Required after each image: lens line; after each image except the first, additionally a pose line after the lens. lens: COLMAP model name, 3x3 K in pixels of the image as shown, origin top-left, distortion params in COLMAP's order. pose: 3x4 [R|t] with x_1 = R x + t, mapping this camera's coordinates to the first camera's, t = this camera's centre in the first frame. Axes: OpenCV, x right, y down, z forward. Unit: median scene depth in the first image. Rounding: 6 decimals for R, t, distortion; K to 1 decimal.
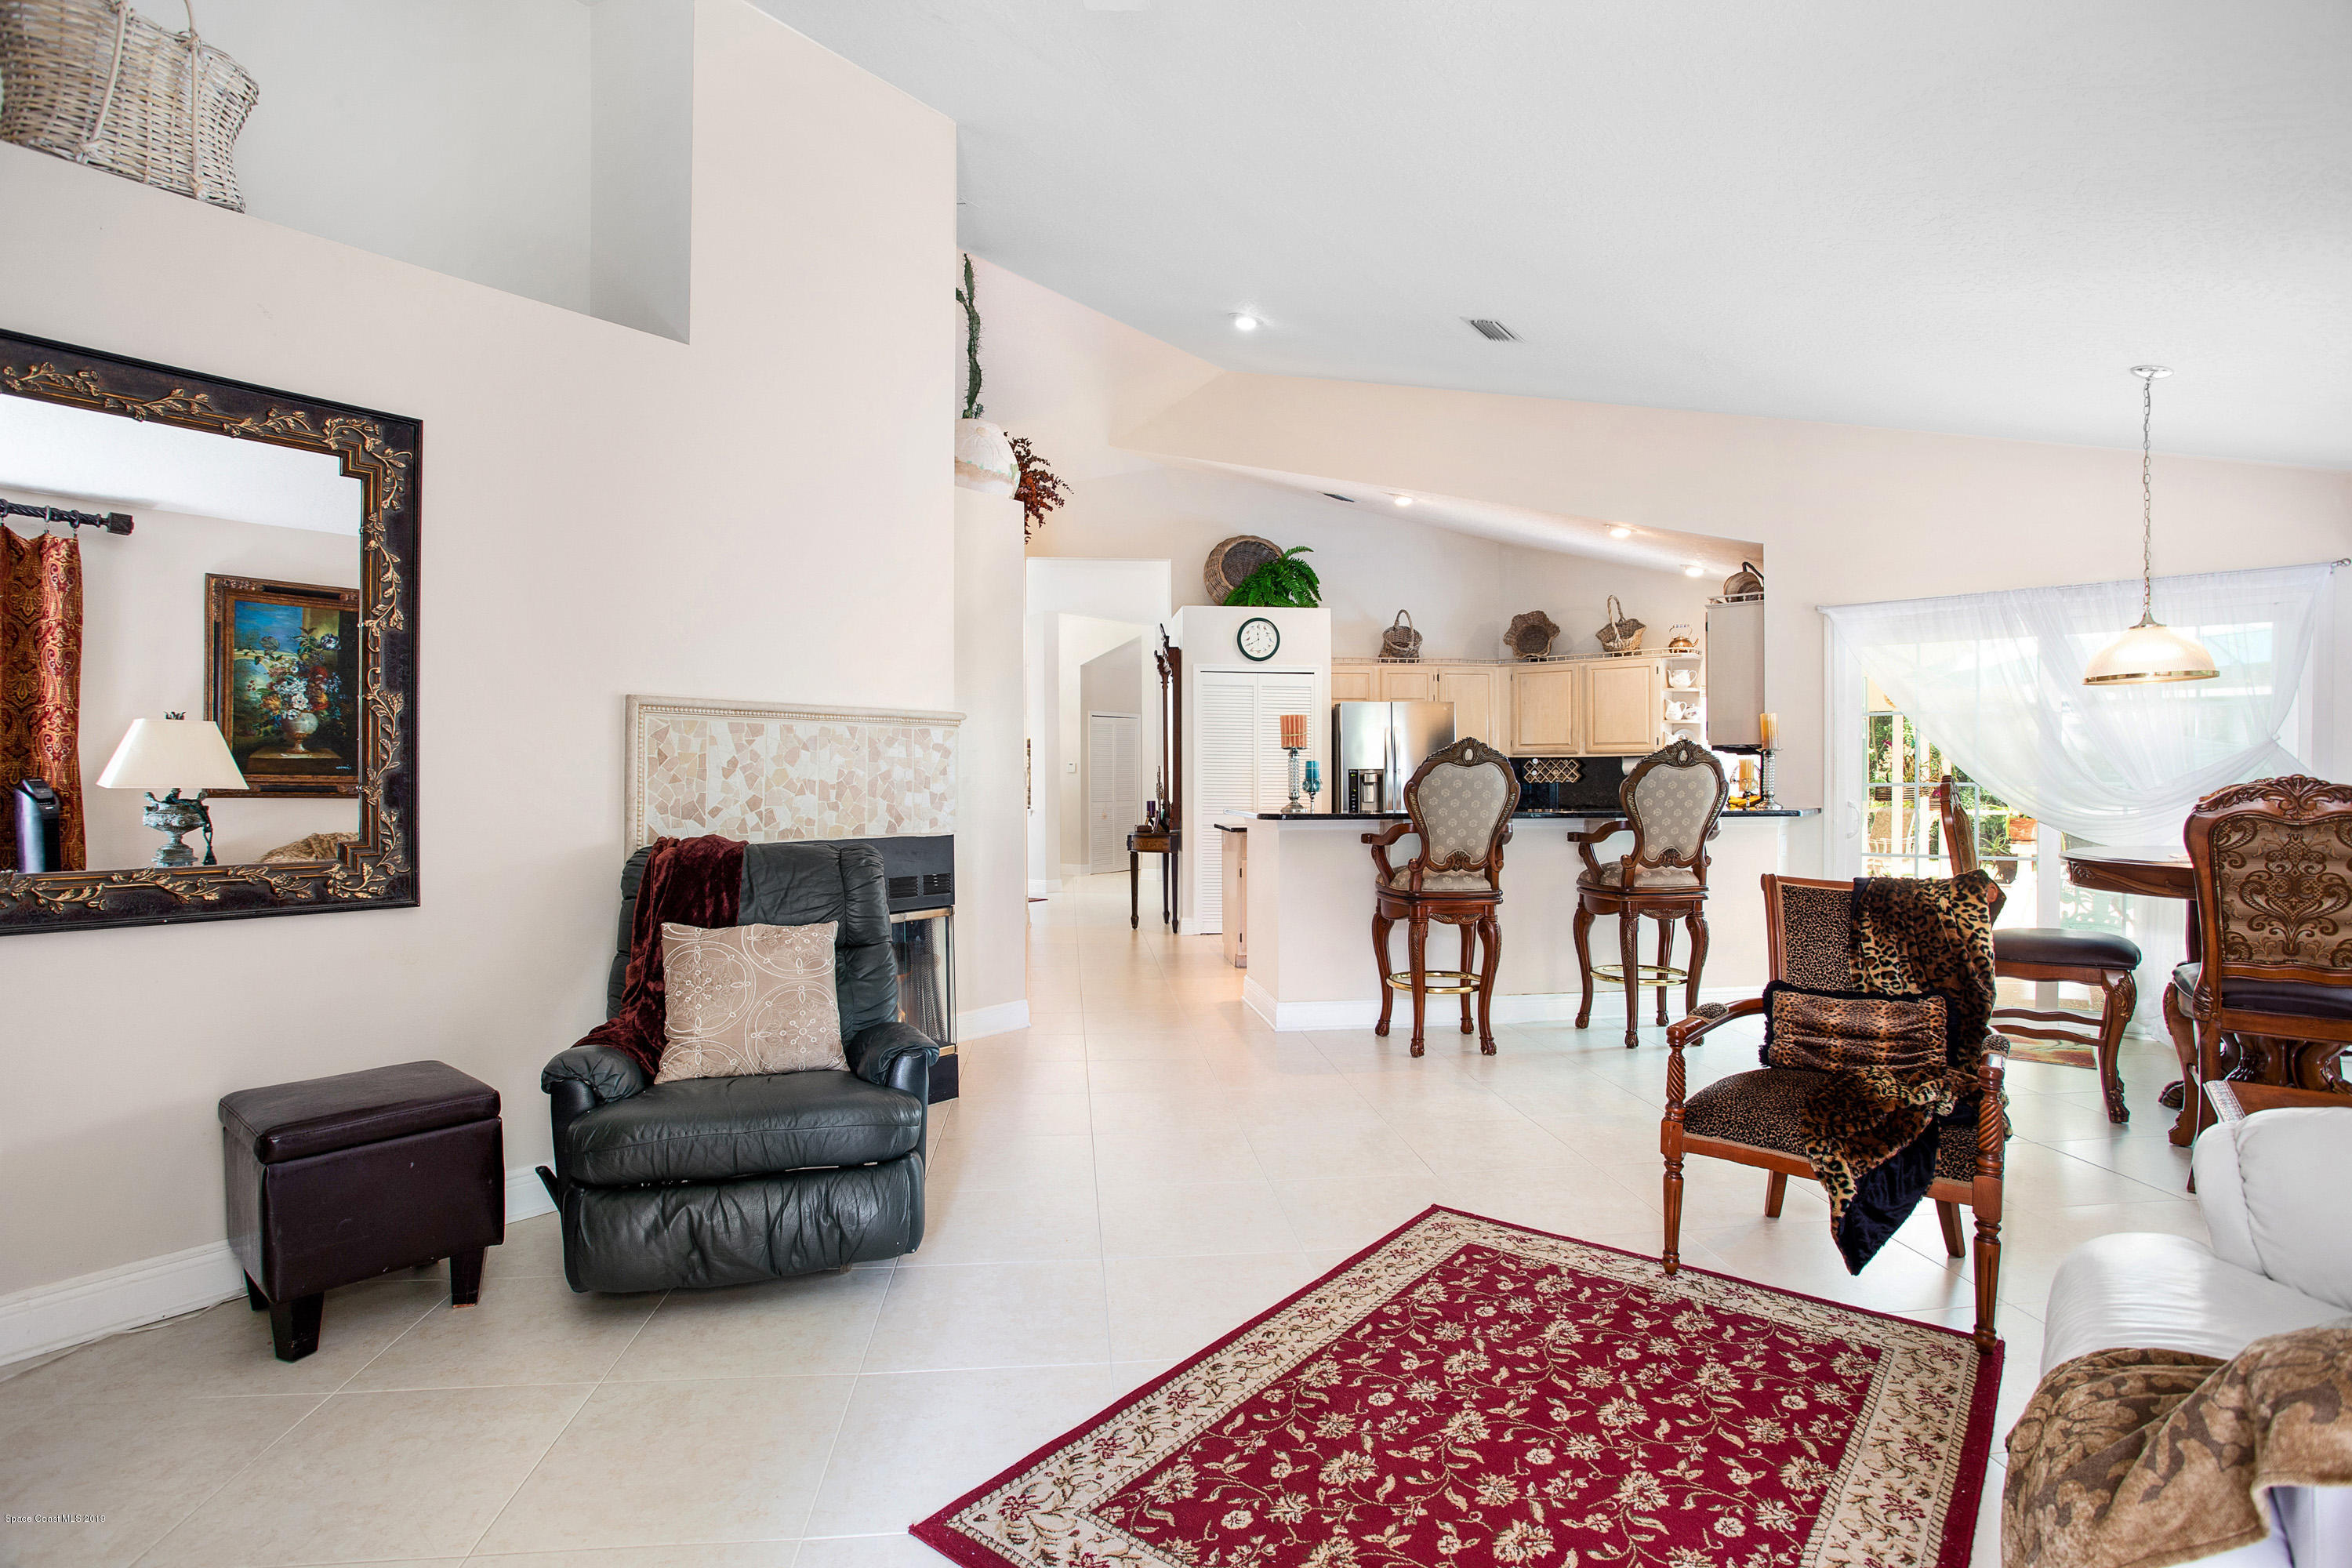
lens RADIAL K [[1114.7, 0, 1210.5], [0, 1114.7, 788.5], [0, 0, 1]] dist [-0.050688, -0.000036]
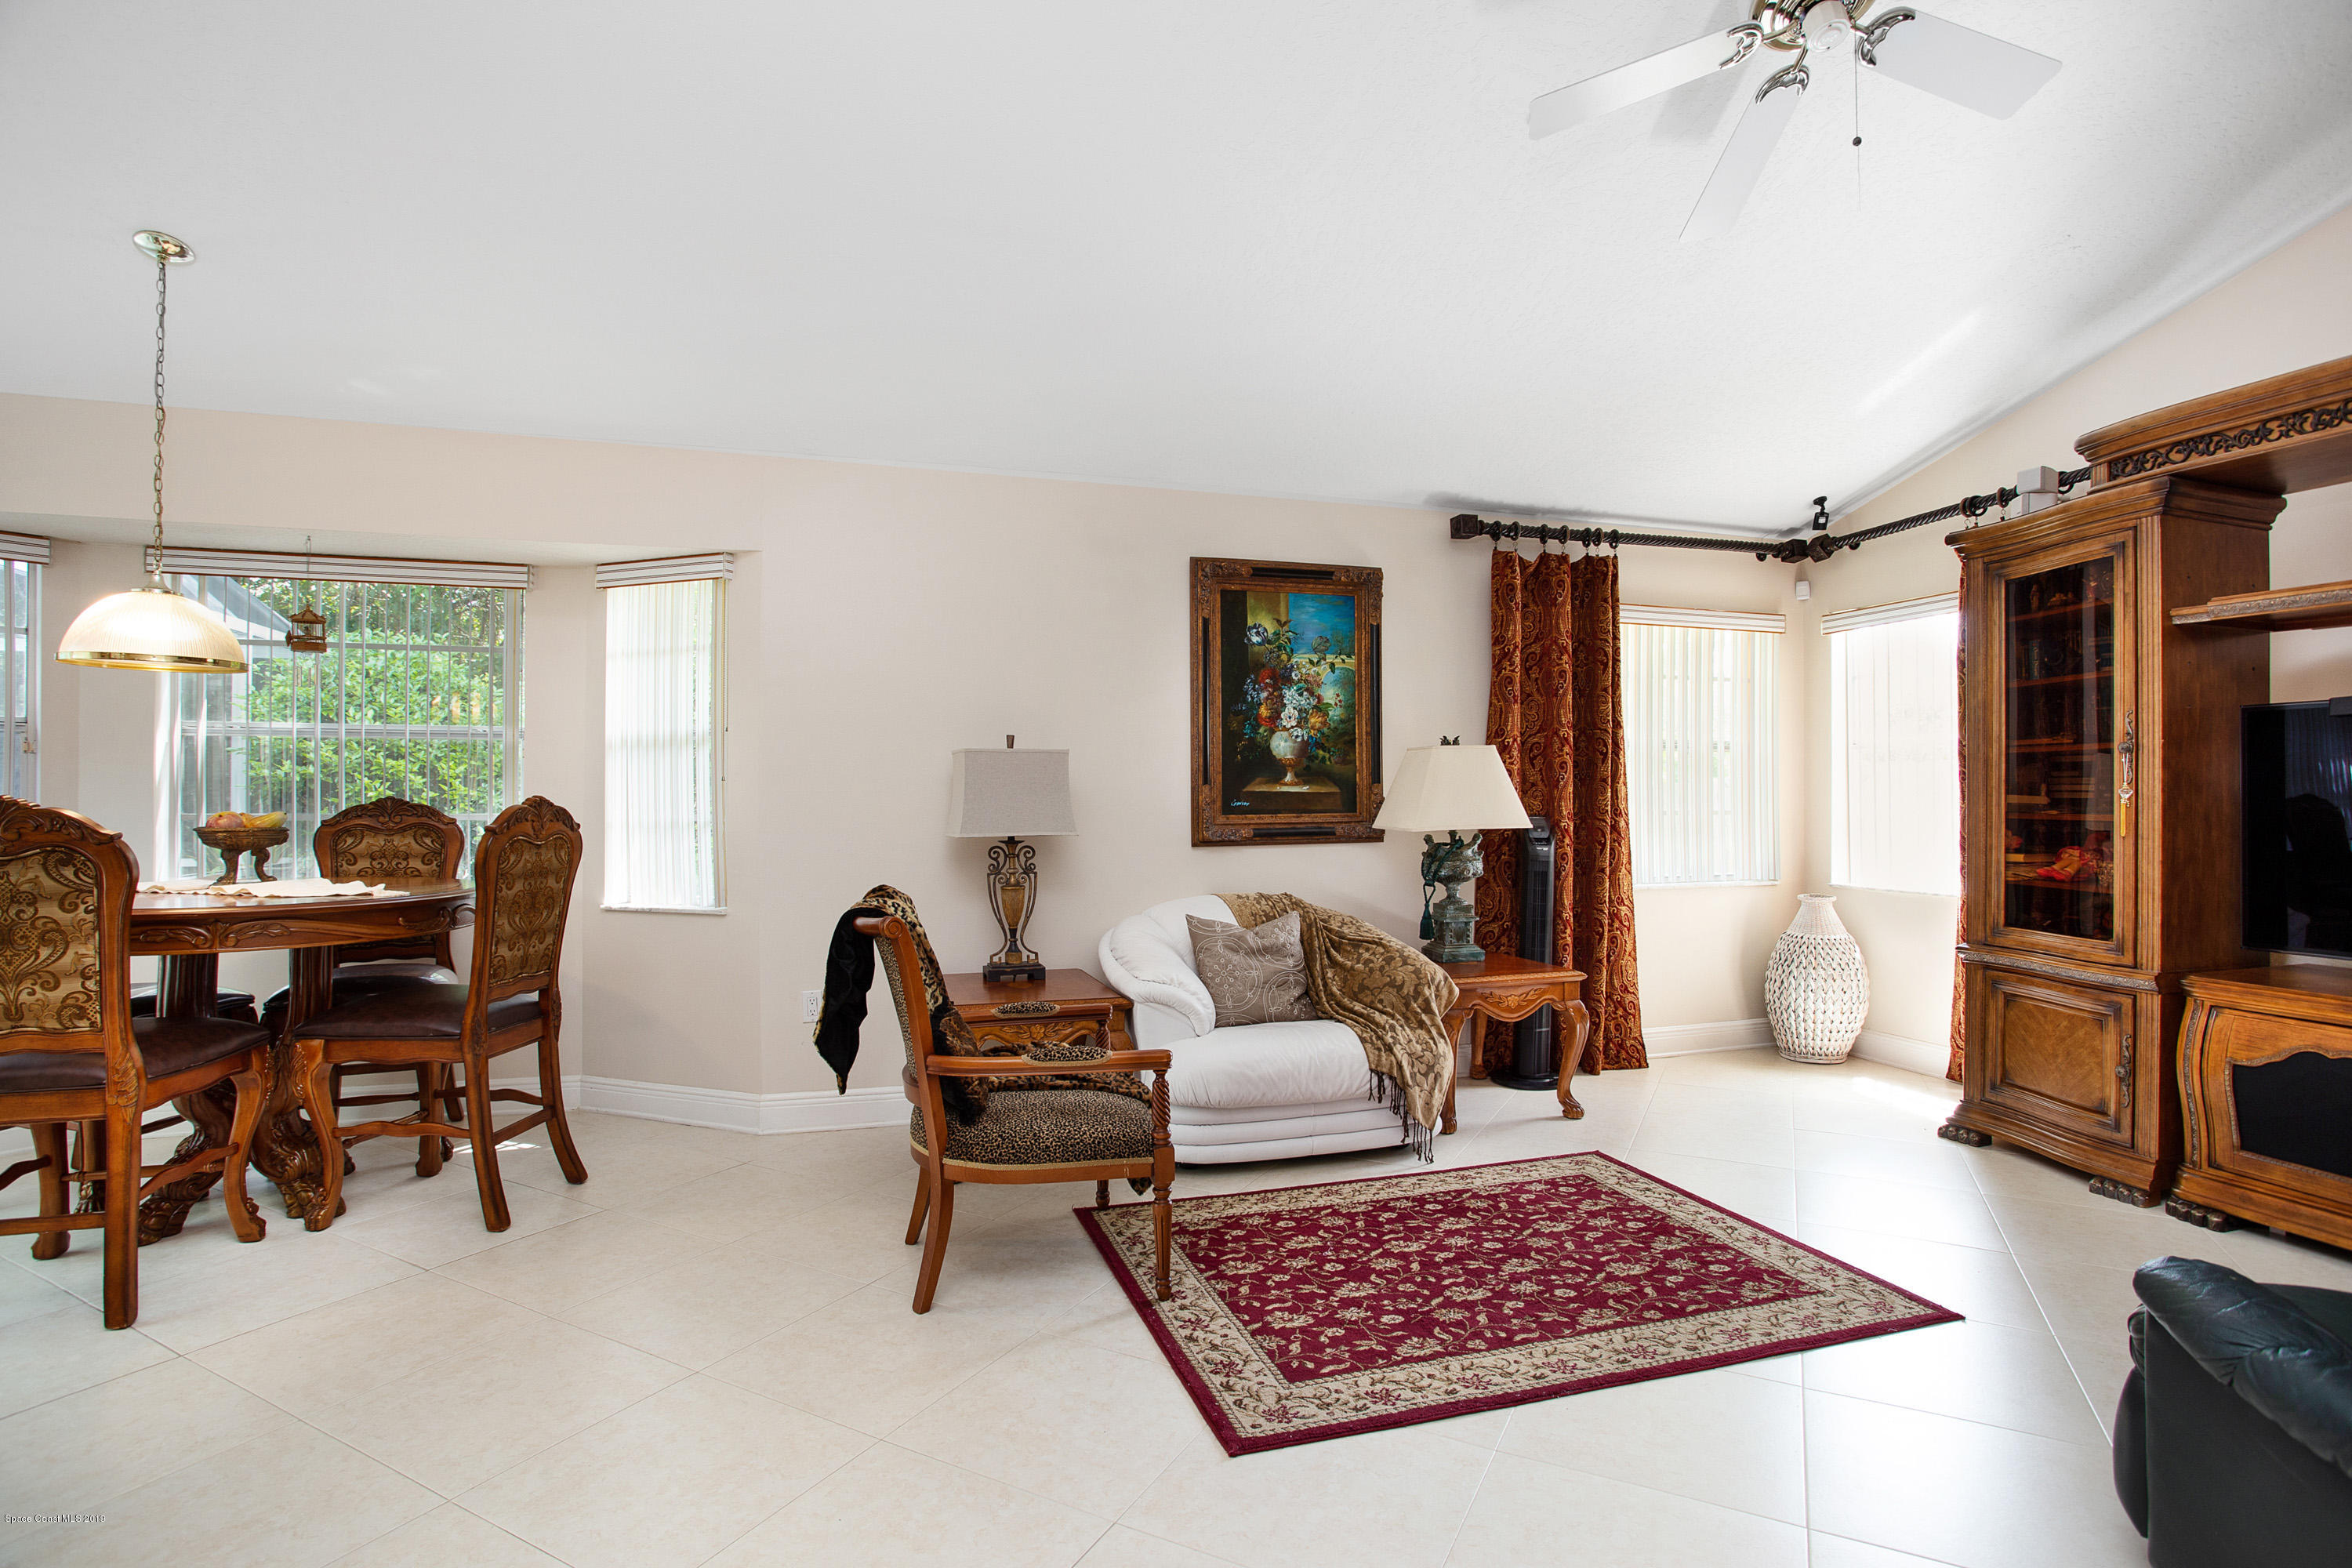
lens RADIAL K [[1156.6, 0, 1183.9], [0, 1156.6, 795.3], [0, 0, 1]] dist [-0.054418, 0.023365]
pose [[-0.819860, 0.002230, 0.572560, -0.184288], [0.005204, 0.999980, 0.003557, -0.014529], [-0.572541, 0.005896, -0.819855, 1.819043]]
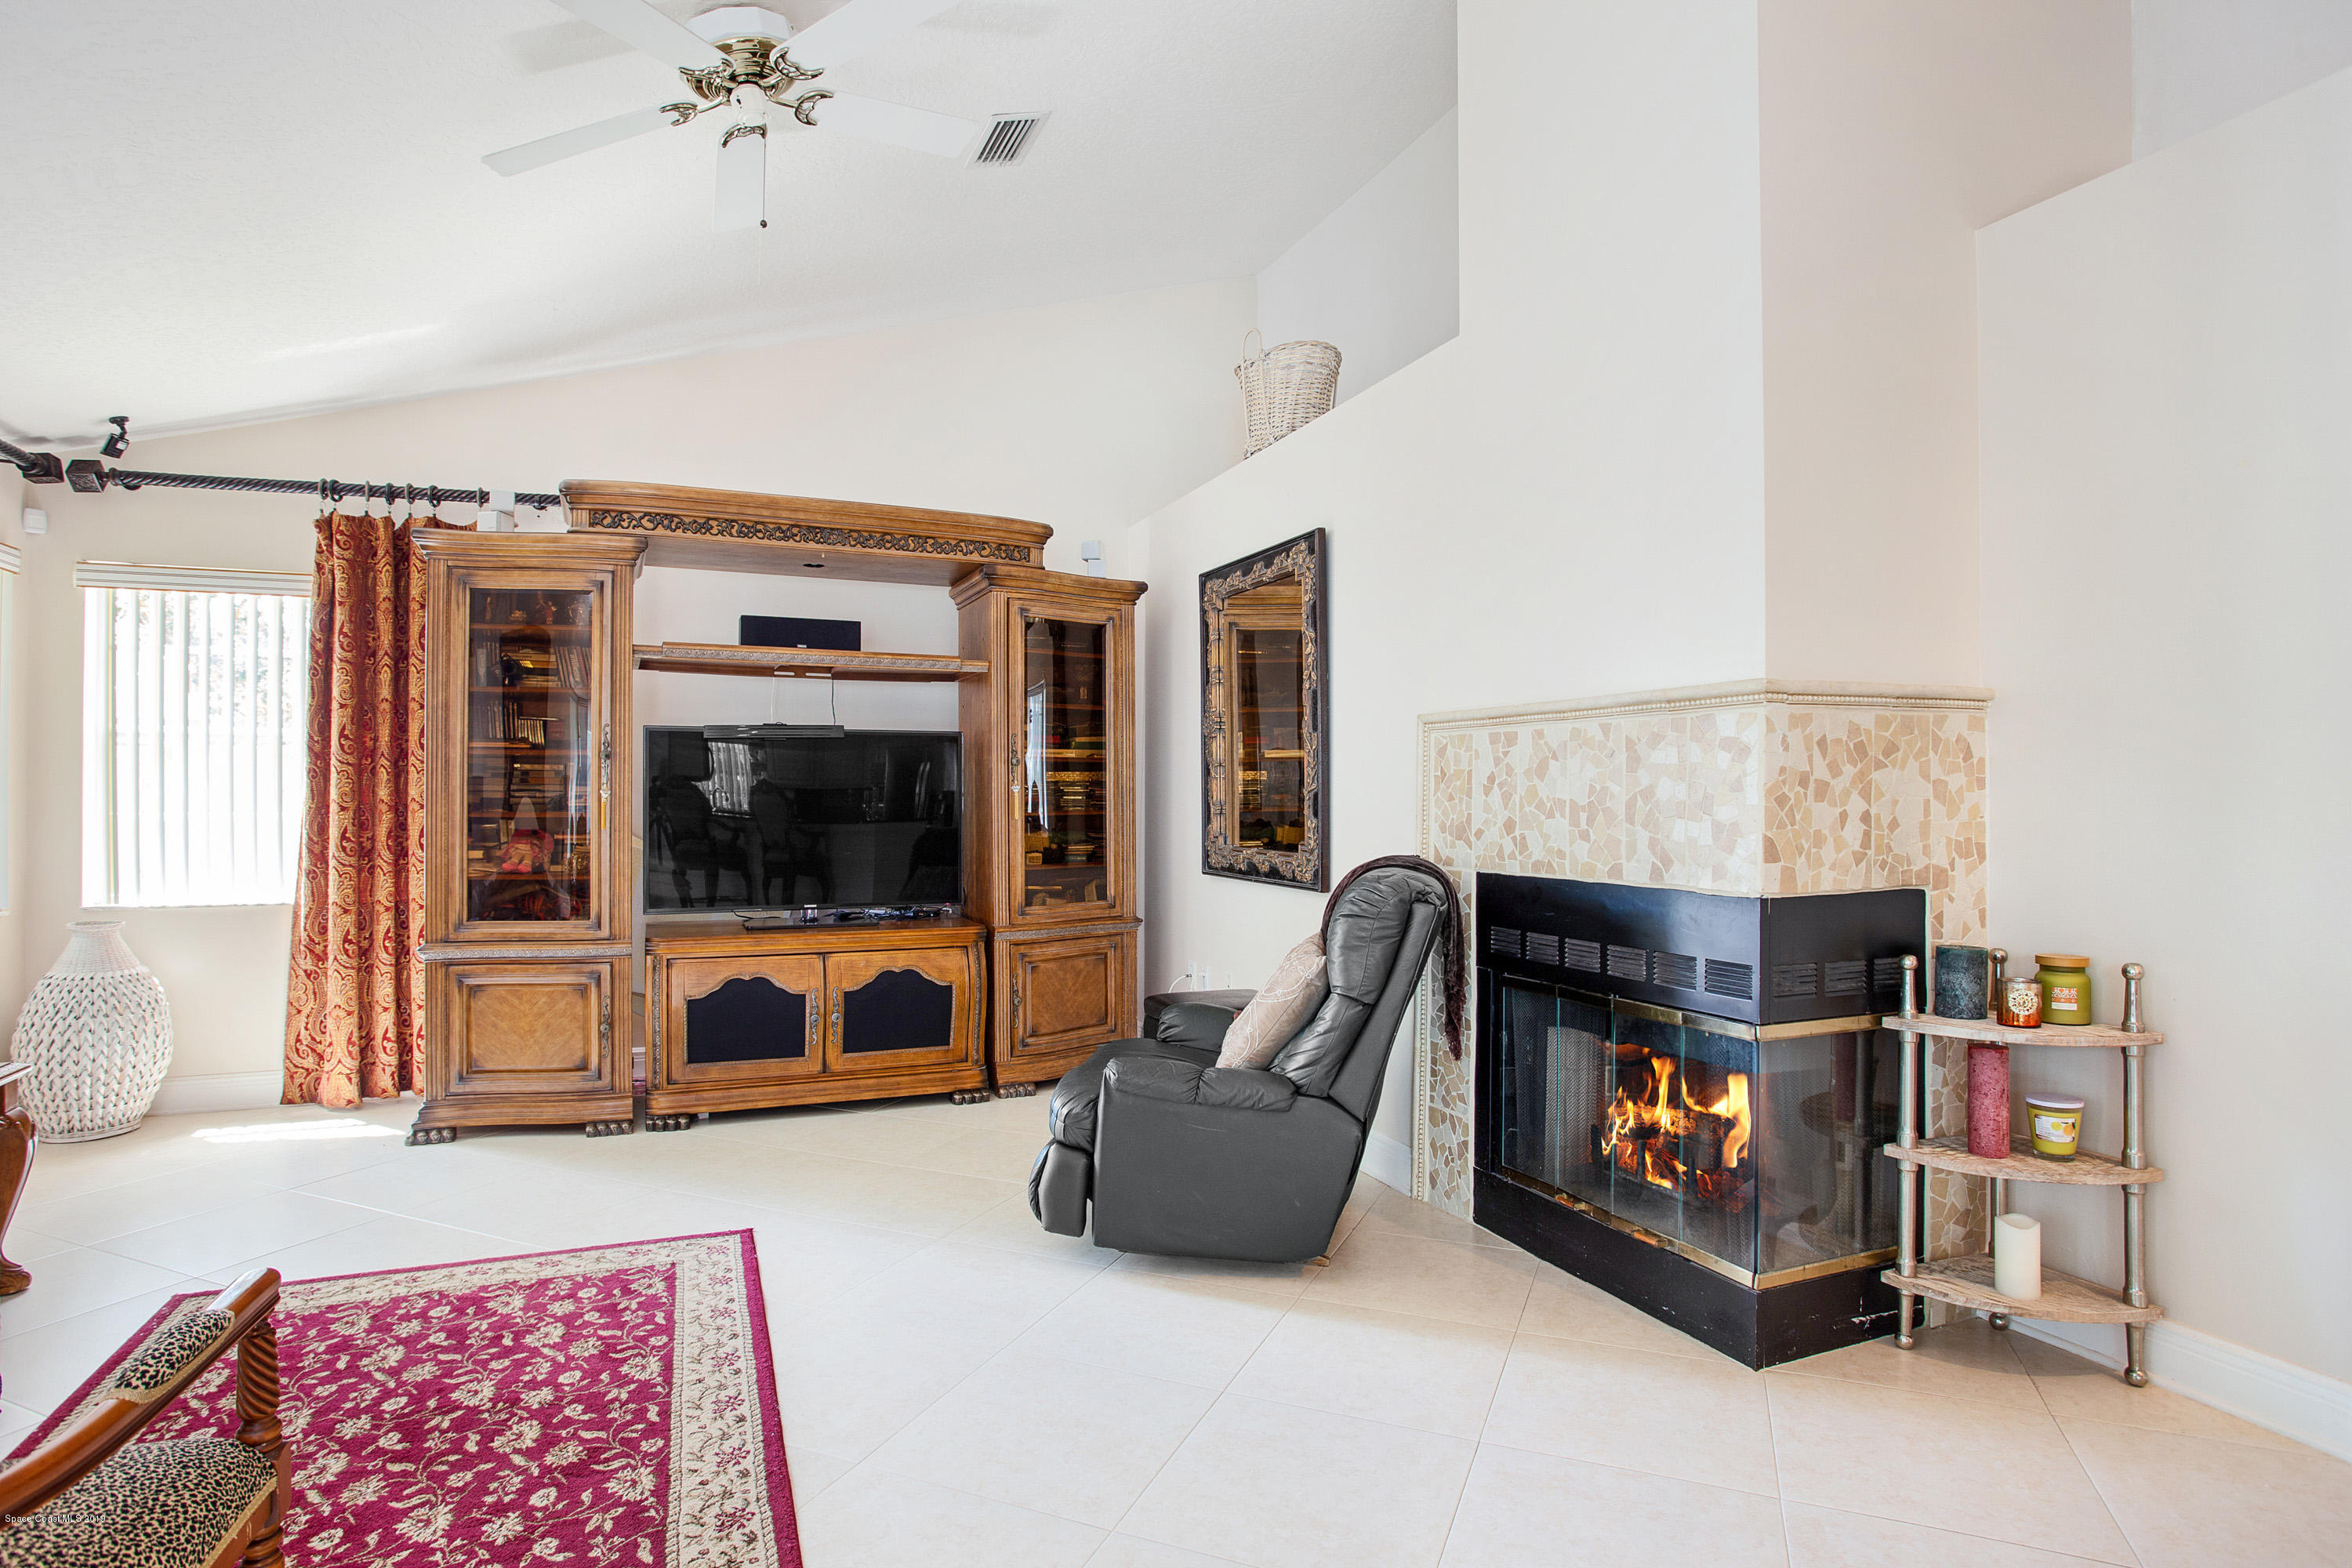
lens RADIAL K [[1229.4, 0, 1180.5], [0, 1229.4, 796.9], [0, 0, 1]] dist [-0.069546, 0.035675]
pose [[-0.493936, 0.001892, -0.869496, 0.691090], [-0.006785, 0.999959, 0.006031, -0.017198], [0.869472, 0.008878, -0.493903, 1.645208]]
